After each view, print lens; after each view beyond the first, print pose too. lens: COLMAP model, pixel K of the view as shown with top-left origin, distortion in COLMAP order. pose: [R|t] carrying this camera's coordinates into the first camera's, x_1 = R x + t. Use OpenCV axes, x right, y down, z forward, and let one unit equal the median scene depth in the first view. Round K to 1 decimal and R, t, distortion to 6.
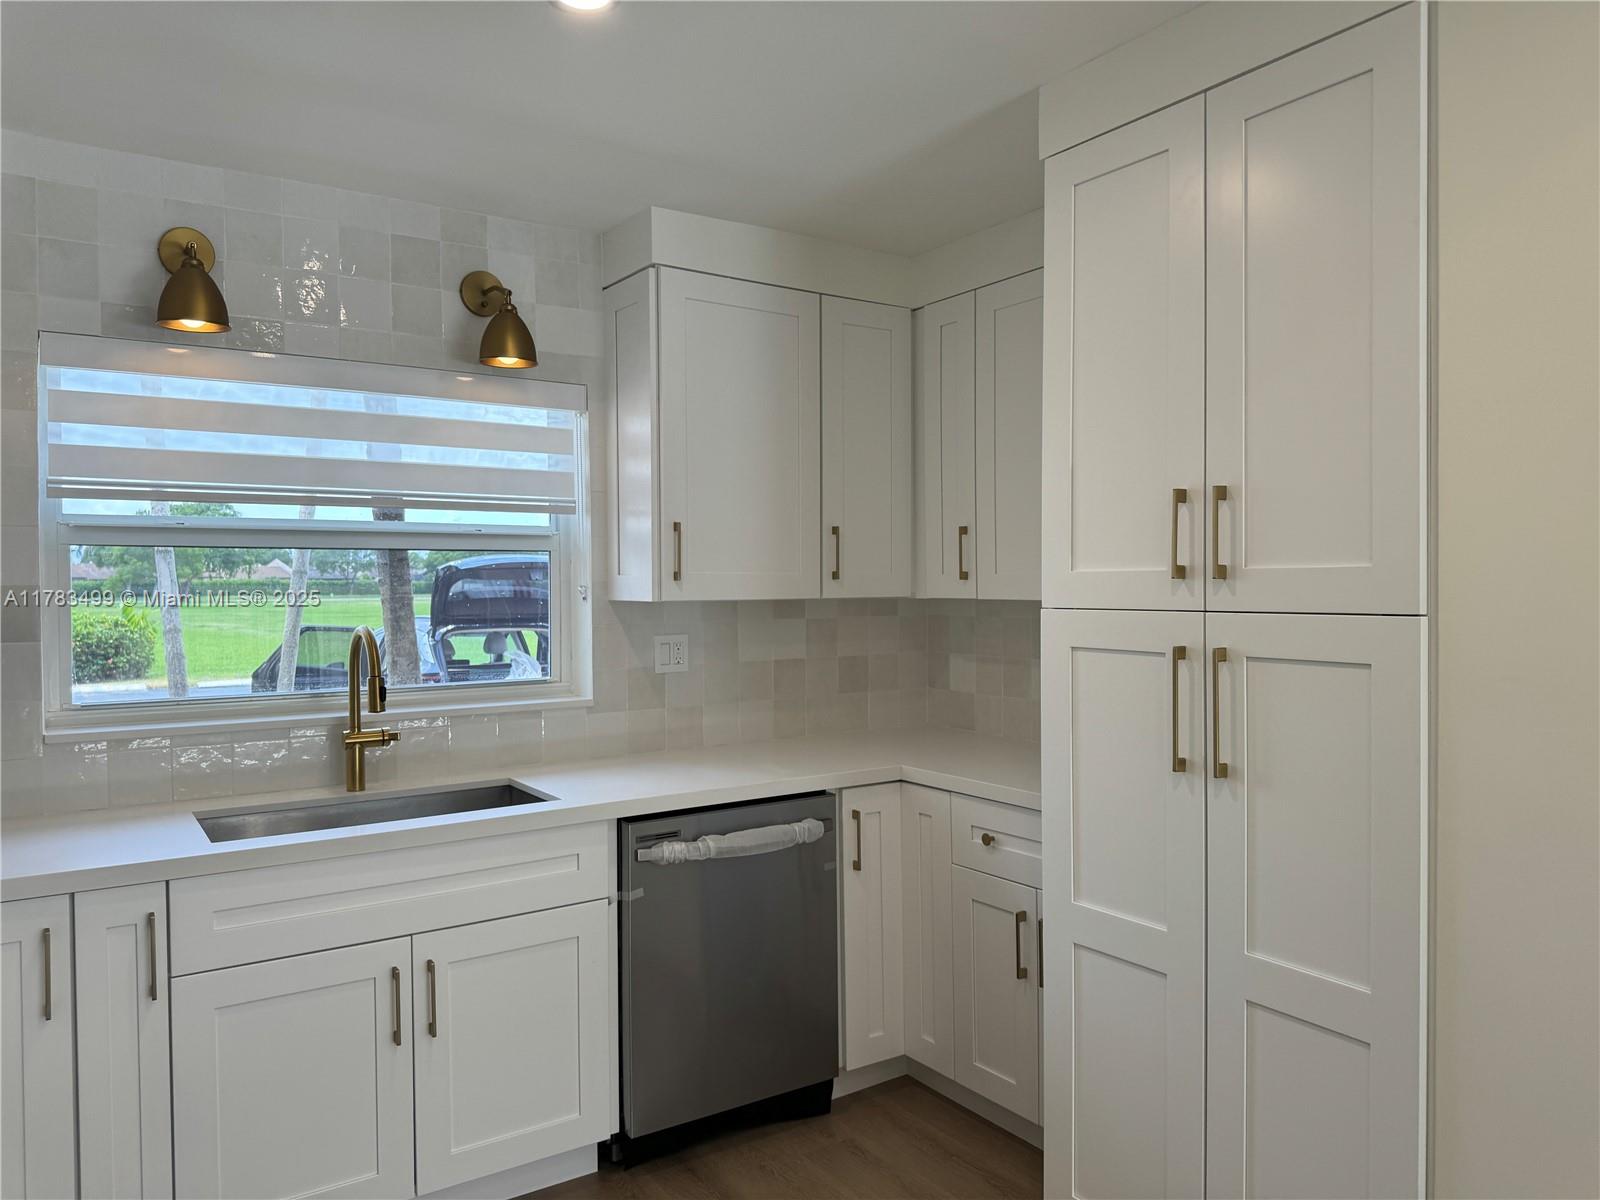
lens RADIAL K [[1121.5, 0, 808.0], [0, 1121.5, 591.2], [0, 0, 1]] dist [0.048076, -0.068471]
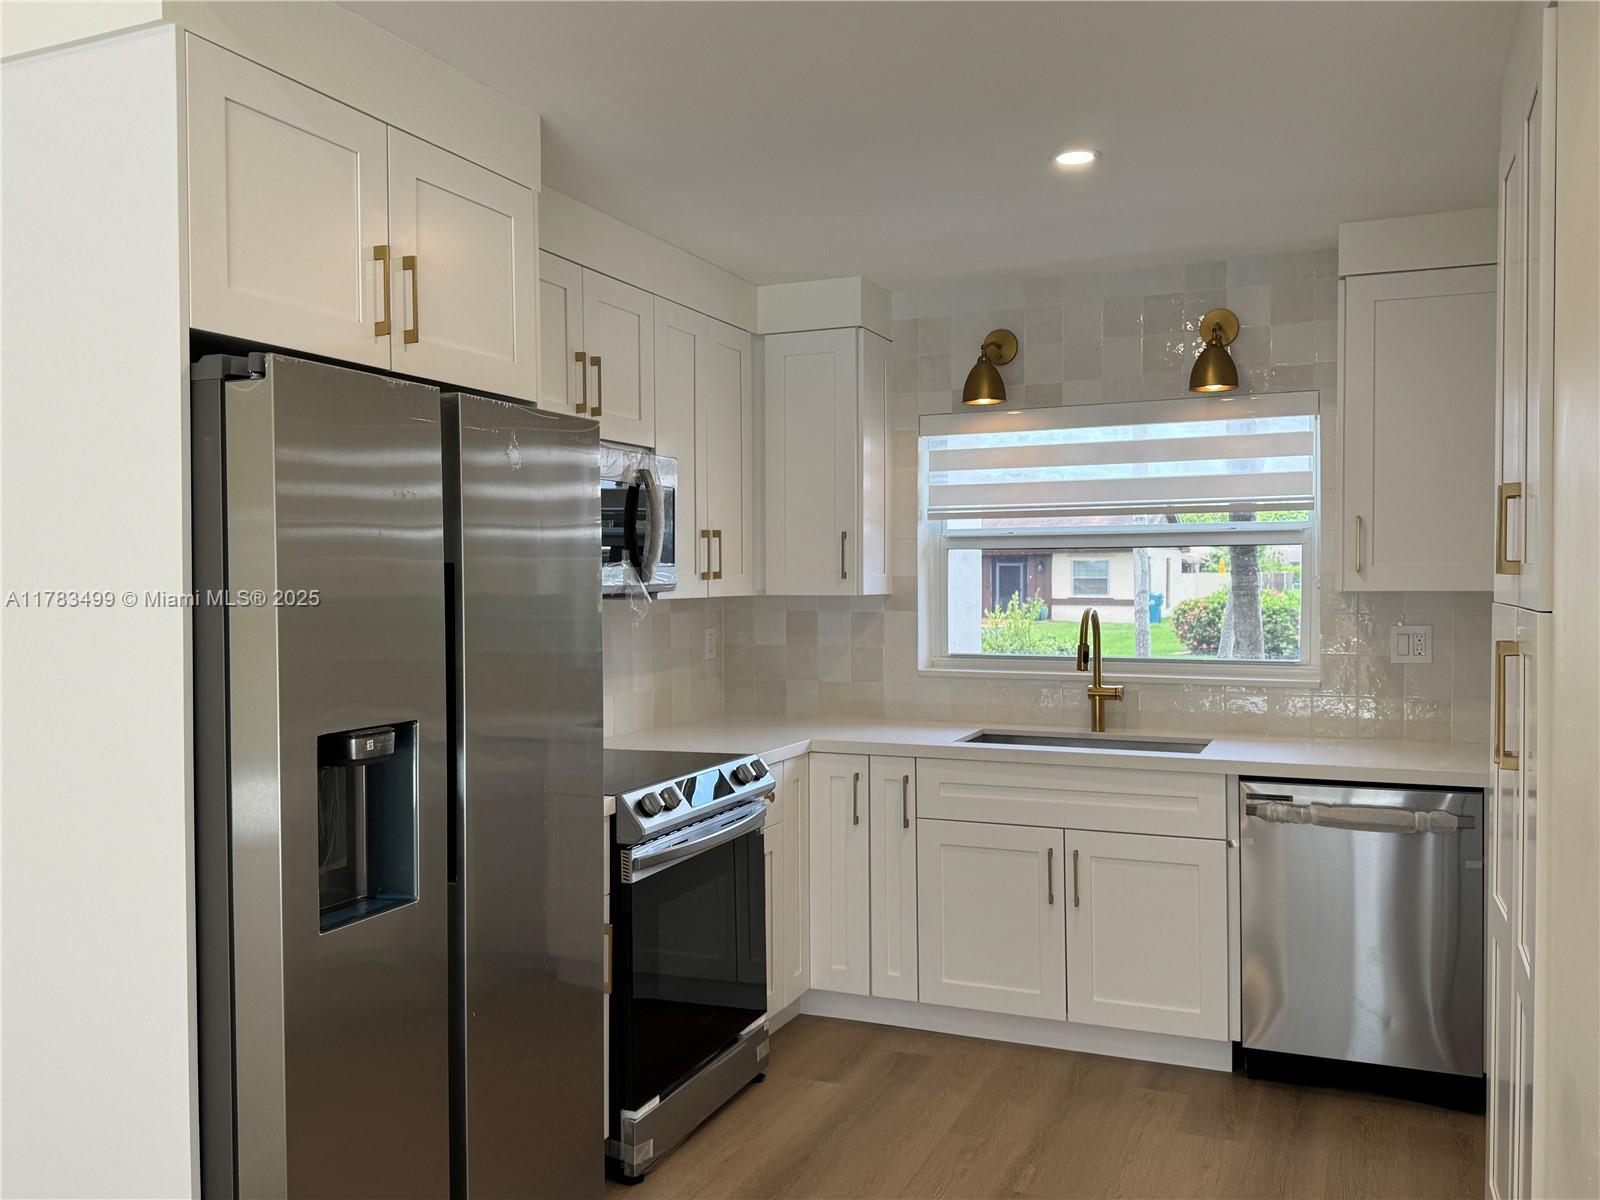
lens RADIAL K [[1265.8, 0, 787.3], [0, 1265.8, 602.0], [0, 0, 1]] dist [0.011833, -0.014843]
pose [[0.530405, 0.020335, -0.847501, 0.657407], [-0.004405, 0.999765, 0.021232, -0.005193], [0.847733, -0.007528, 0.530370, -0.093795]]
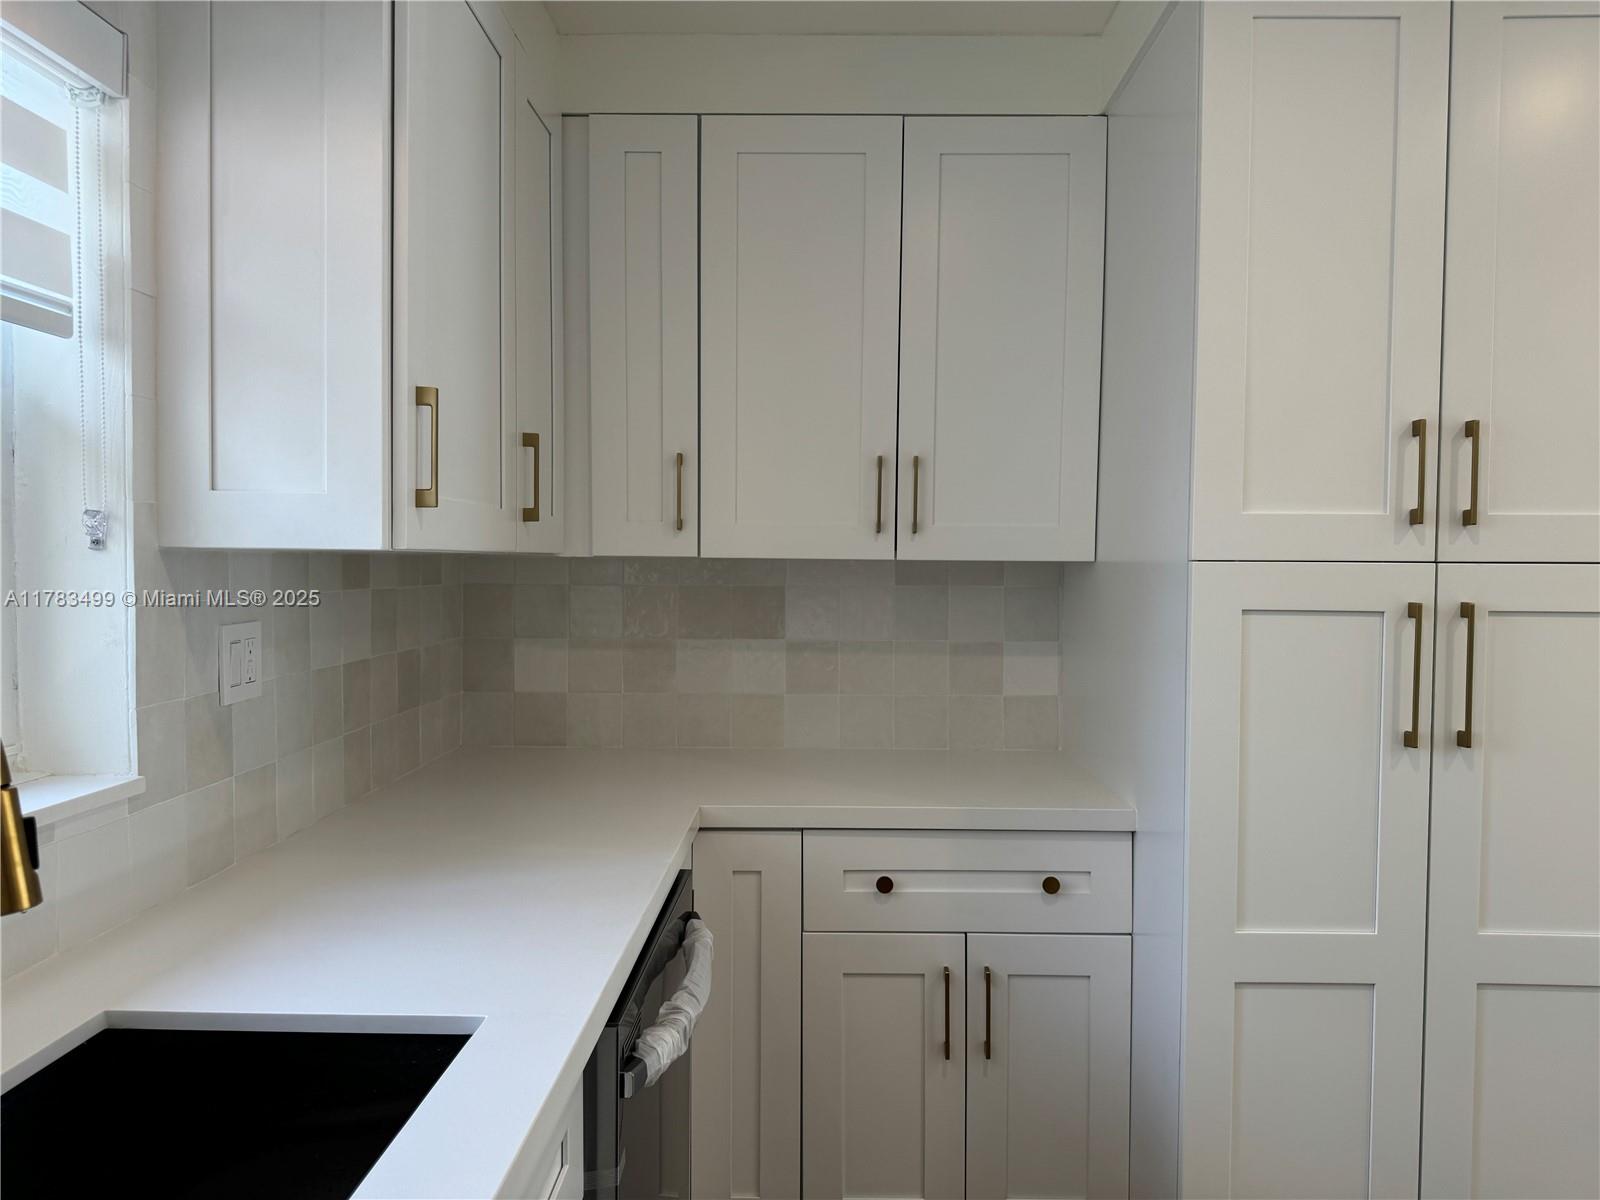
lens RADIAL K [[1121.5, 0, 805.9], [0, 1121.5, 601.3], [0, 0, 1]] dist [0.048076, -0.068471]
pose [[0.576682, -0.021134, 0.816696, -0.454407], [-0.003315, 0.999597, 0.028208, 0.017572], [-0.816962, -0.018975, 0.576379, 0.621180]]
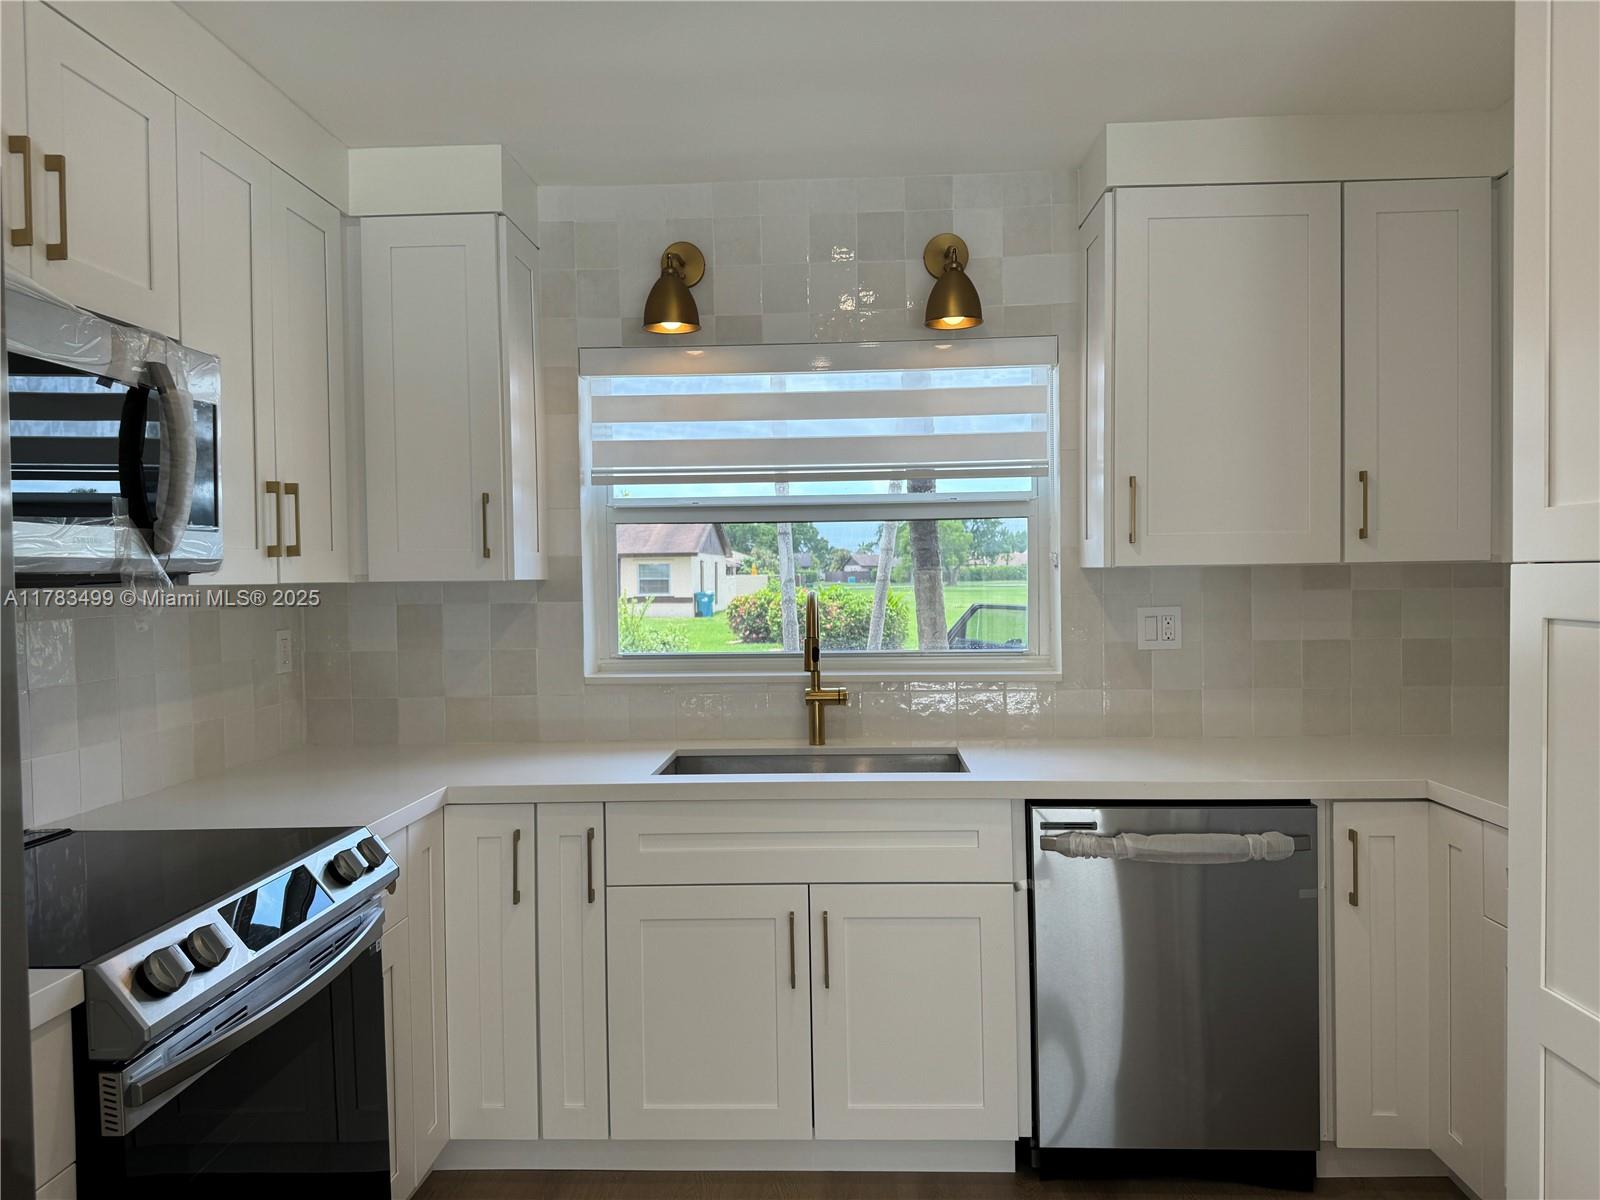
lens RADIAL K [[1121.5, 0, 802.9], [0, 1121.5, 601.2], [0, 0, 1]] dist [0.048076, -0.068471]
pose [[0.801635, 0.008860, -0.597748, 0.220759], [0.004747, 0.999764, 0.021185, 0.017215], [0.597795, -0.019820, 0.801404, 0.143574]]
